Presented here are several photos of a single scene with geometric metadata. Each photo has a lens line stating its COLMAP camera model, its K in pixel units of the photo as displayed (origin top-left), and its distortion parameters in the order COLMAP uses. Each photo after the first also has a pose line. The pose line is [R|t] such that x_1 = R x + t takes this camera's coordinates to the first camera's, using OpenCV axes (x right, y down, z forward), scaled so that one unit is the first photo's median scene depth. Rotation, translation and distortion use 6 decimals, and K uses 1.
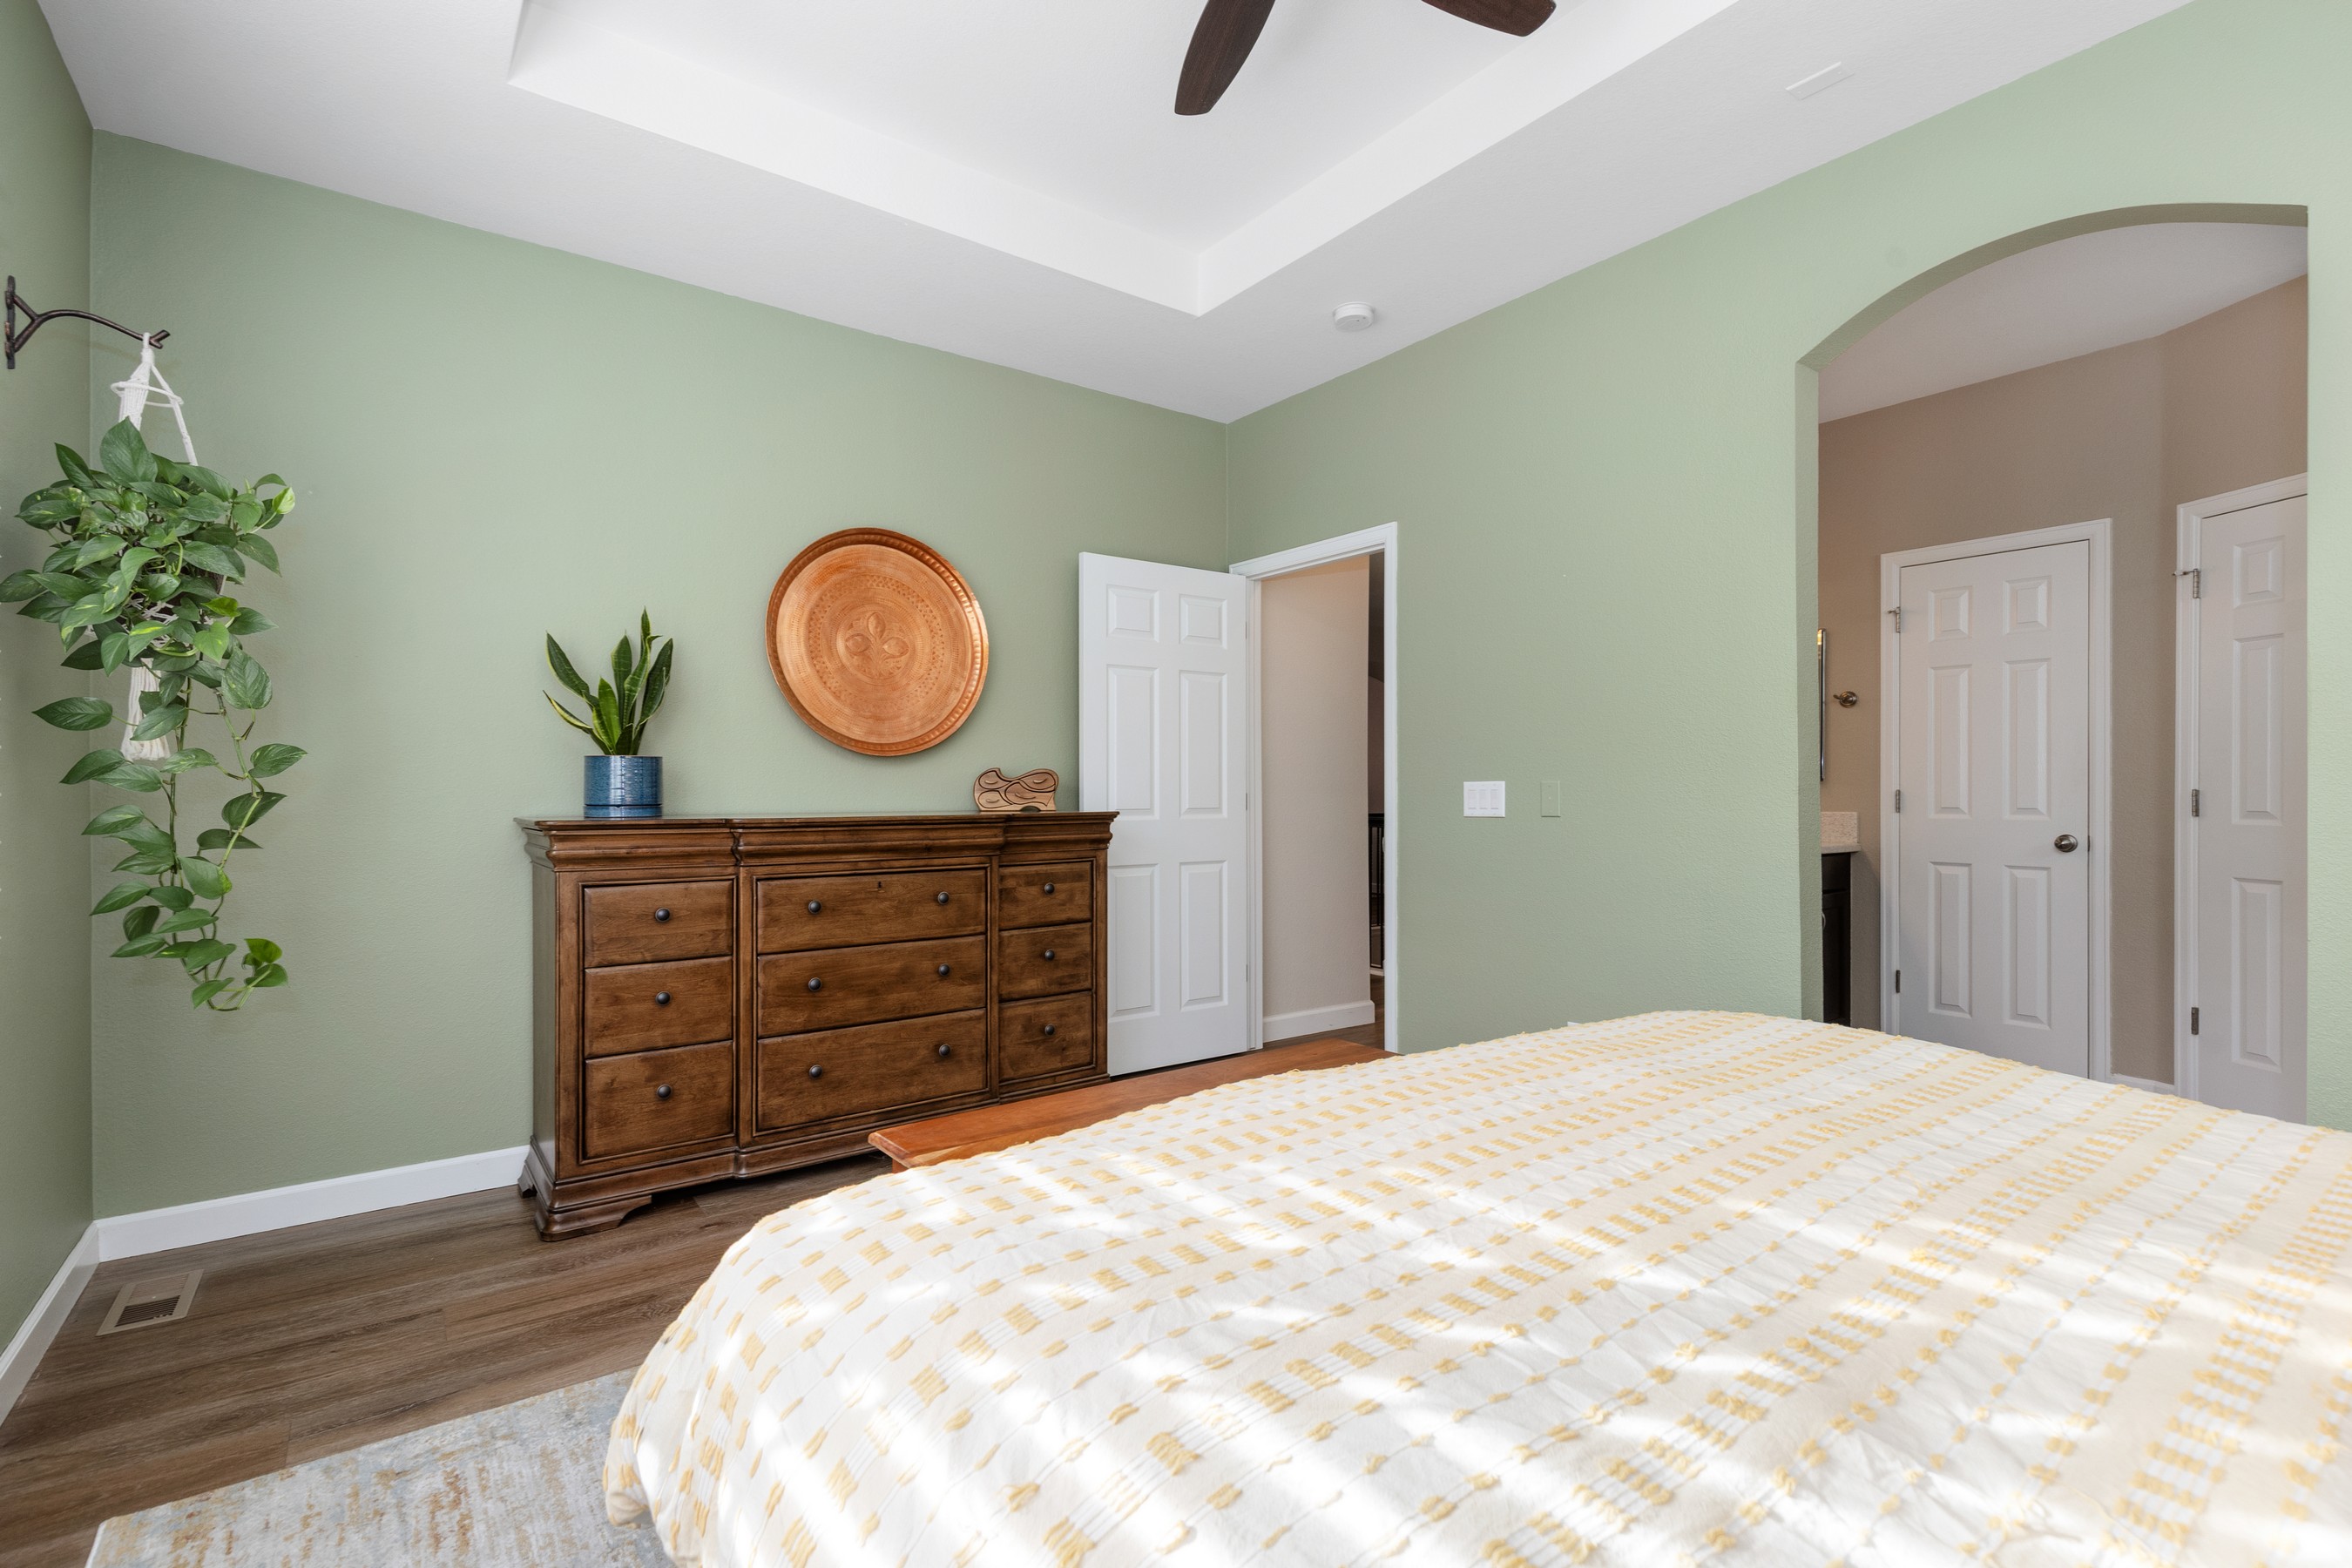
lens RADIAL K [[1070.4, 0, 1184.8], [0, 1070.4, 797.1], [0, 0, 1]] dist [0.011004, -0.002991]
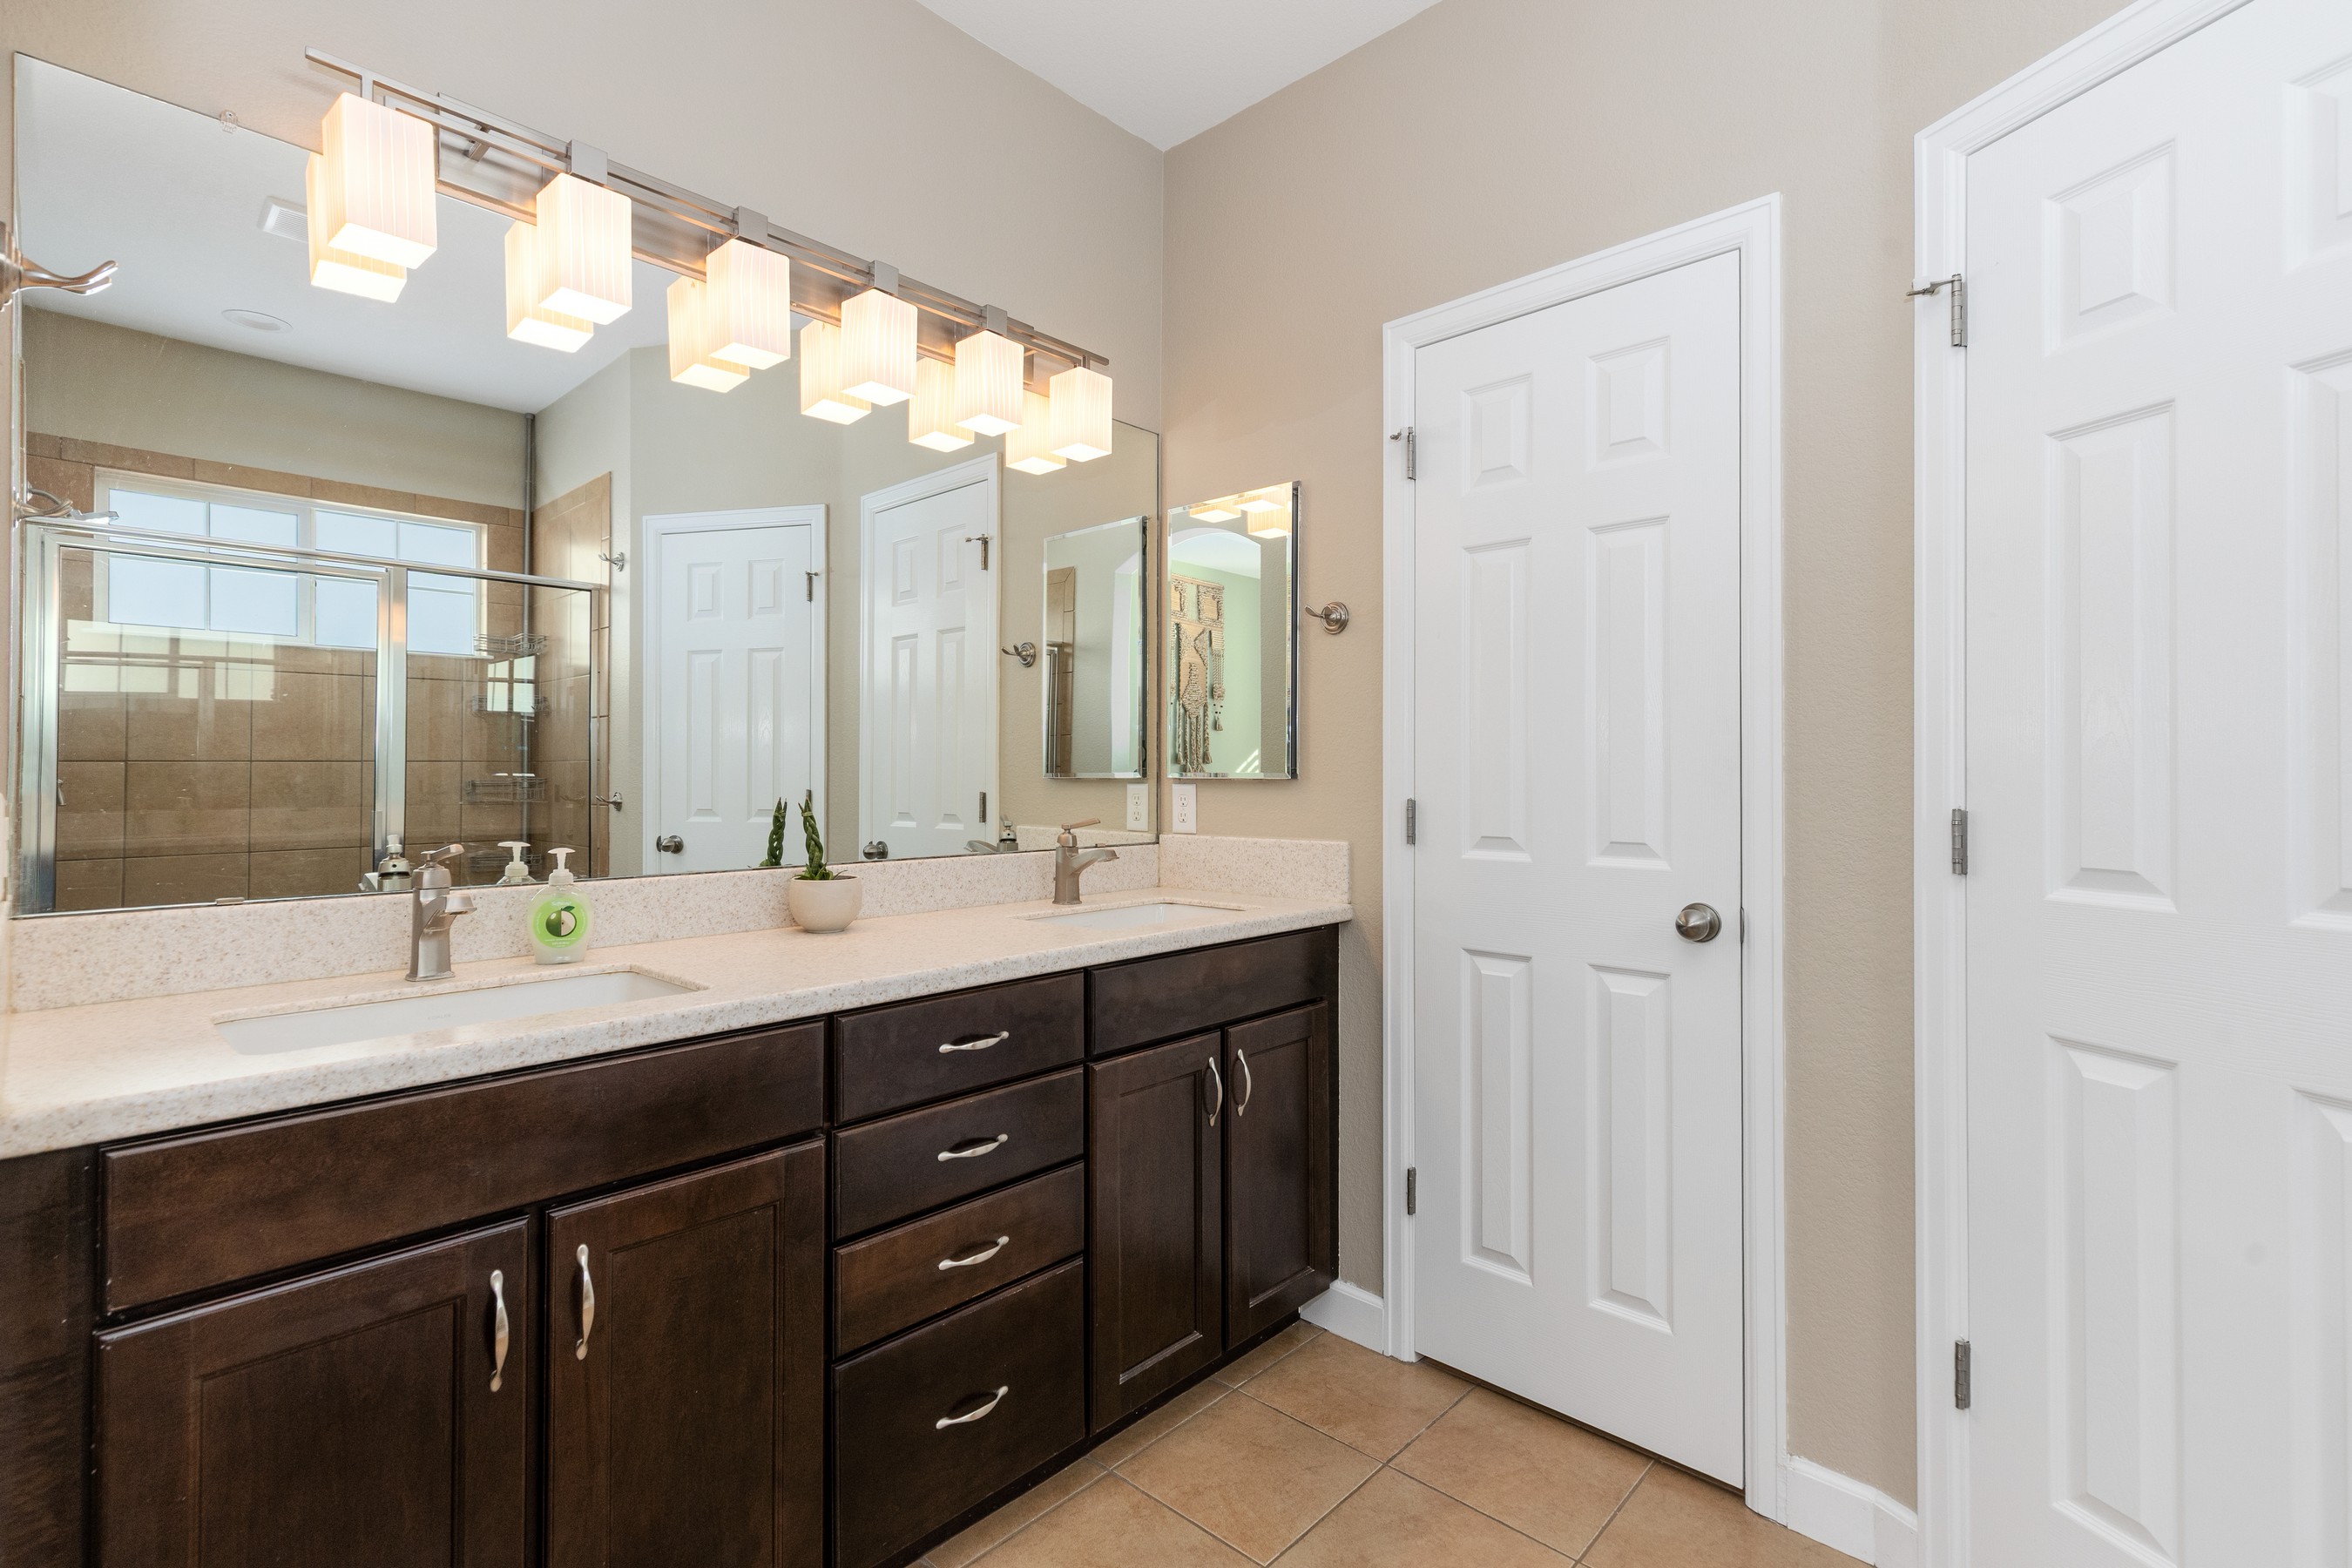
lens RADIAL K [[1070.4, 0, 1170.1], [0, 1070.4, 761.9], [0, 0, 1]] dist [0.011004, -0.002991]
pose [[0.992648, 0.004522, 0.120951, 0.555069], [-0.002837, 0.999897, -0.014100, -0.018164], [-0.121002, 0.013653, 0.992558, 0.592212]]
